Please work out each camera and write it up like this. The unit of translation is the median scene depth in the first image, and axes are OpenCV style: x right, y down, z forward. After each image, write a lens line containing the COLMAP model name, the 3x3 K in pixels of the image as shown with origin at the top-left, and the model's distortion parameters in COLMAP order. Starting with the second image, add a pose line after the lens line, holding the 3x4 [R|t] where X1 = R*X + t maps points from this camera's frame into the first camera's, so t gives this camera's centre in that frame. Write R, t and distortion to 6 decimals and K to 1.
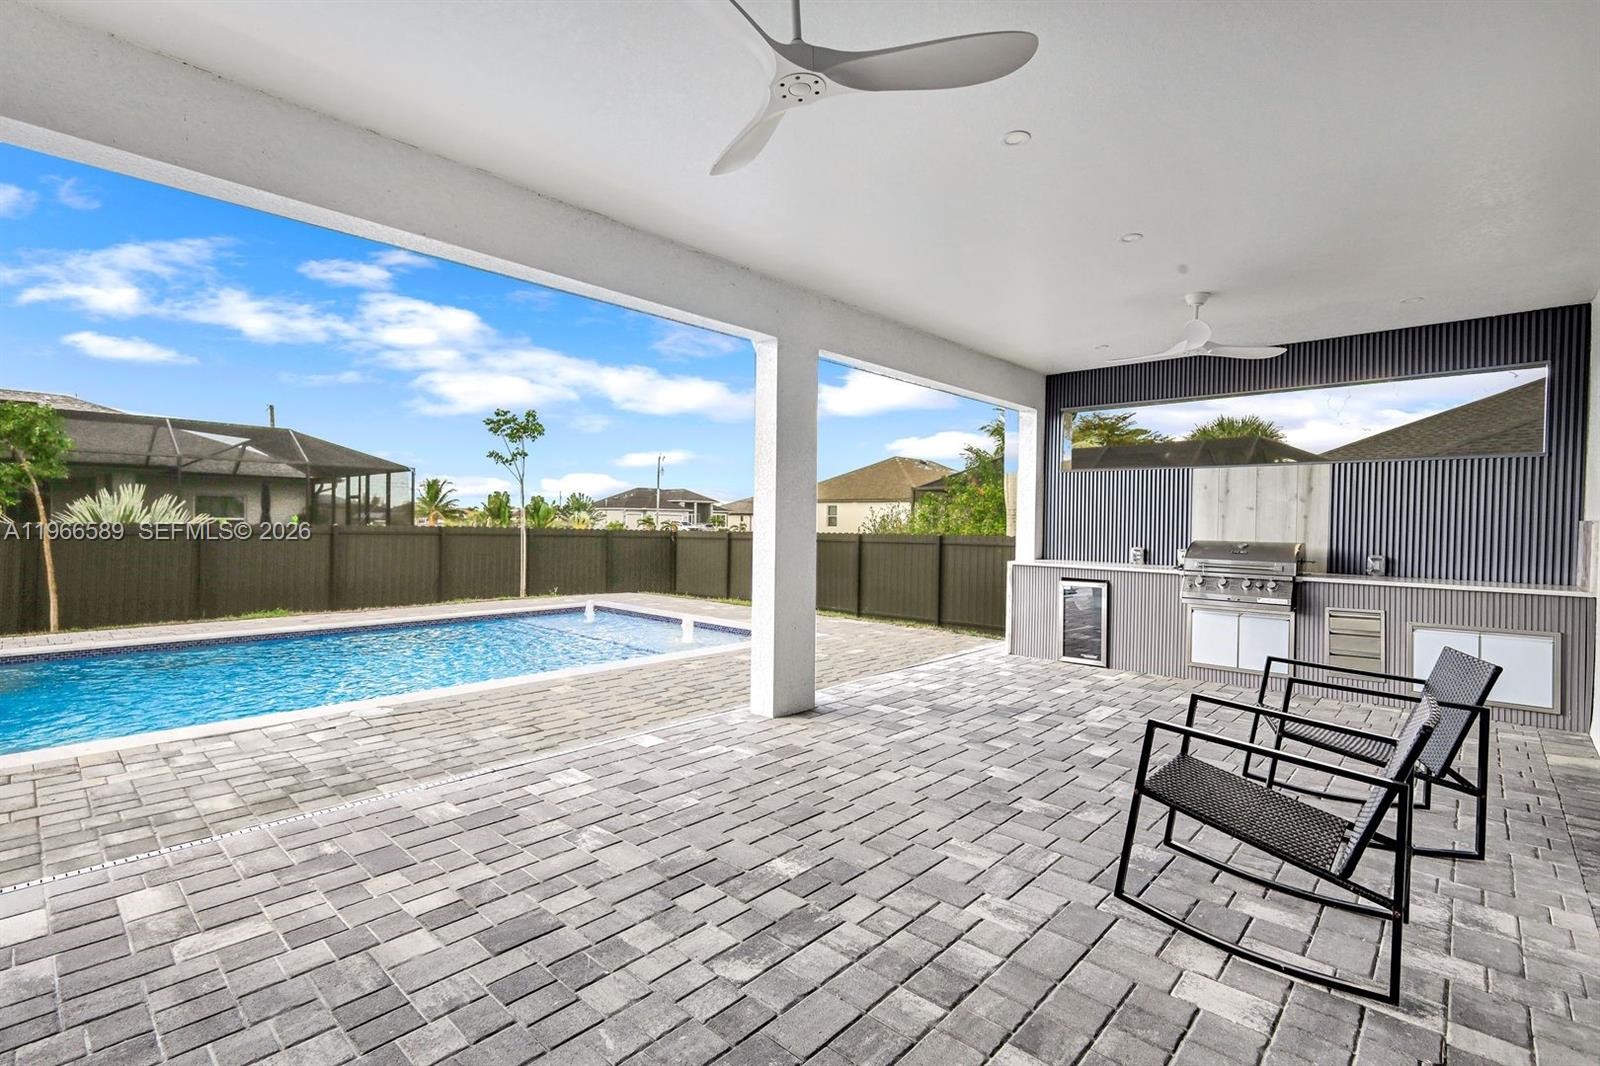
lens RADIAL K [[729.3, 0, 800.0], [0, 729.3, 533.0], [0, 0, 1]] dist [0.010252, -0.000070]
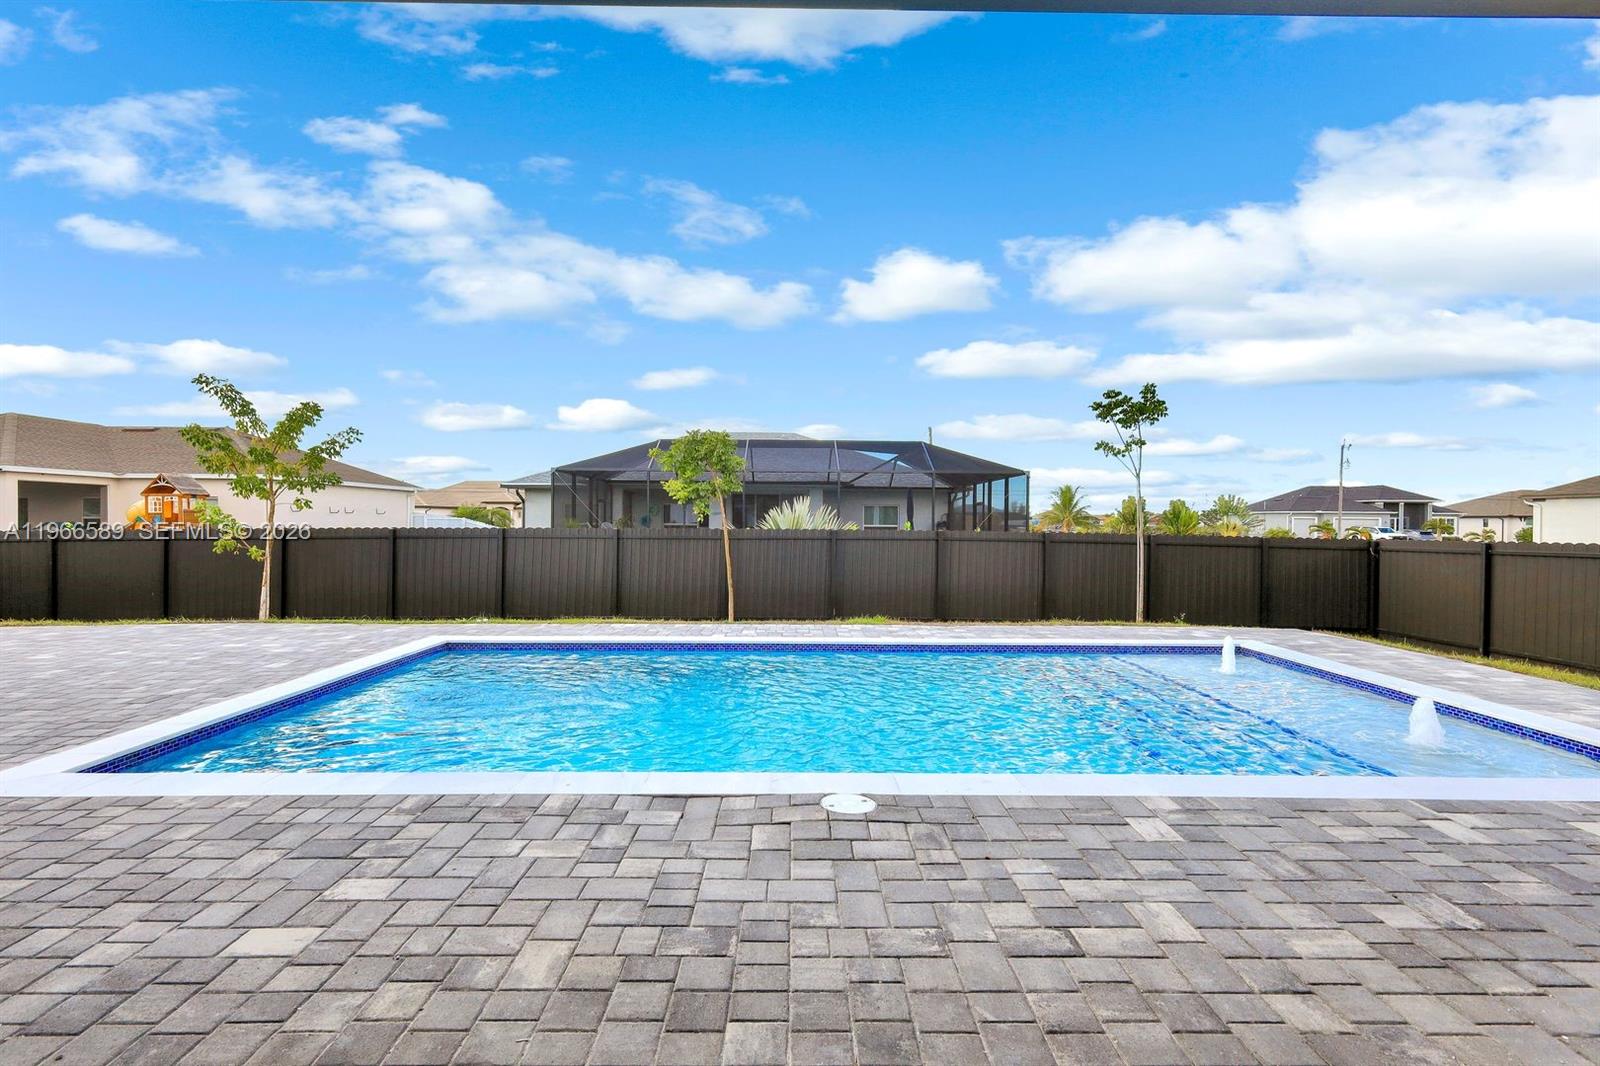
lens RADIAL K [[729.3, 0, 800.0], [0, 729.3, 533.0], [0, 0, 1]] dist [0.010252, -0.000070]
pose [[0.677858, 0.000555, -0.735193, -0.031674], [-0.007898, 0.999948, -0.006527, -0.000444], [0.735150, 0.010231, 0.677827, 0.135908]]
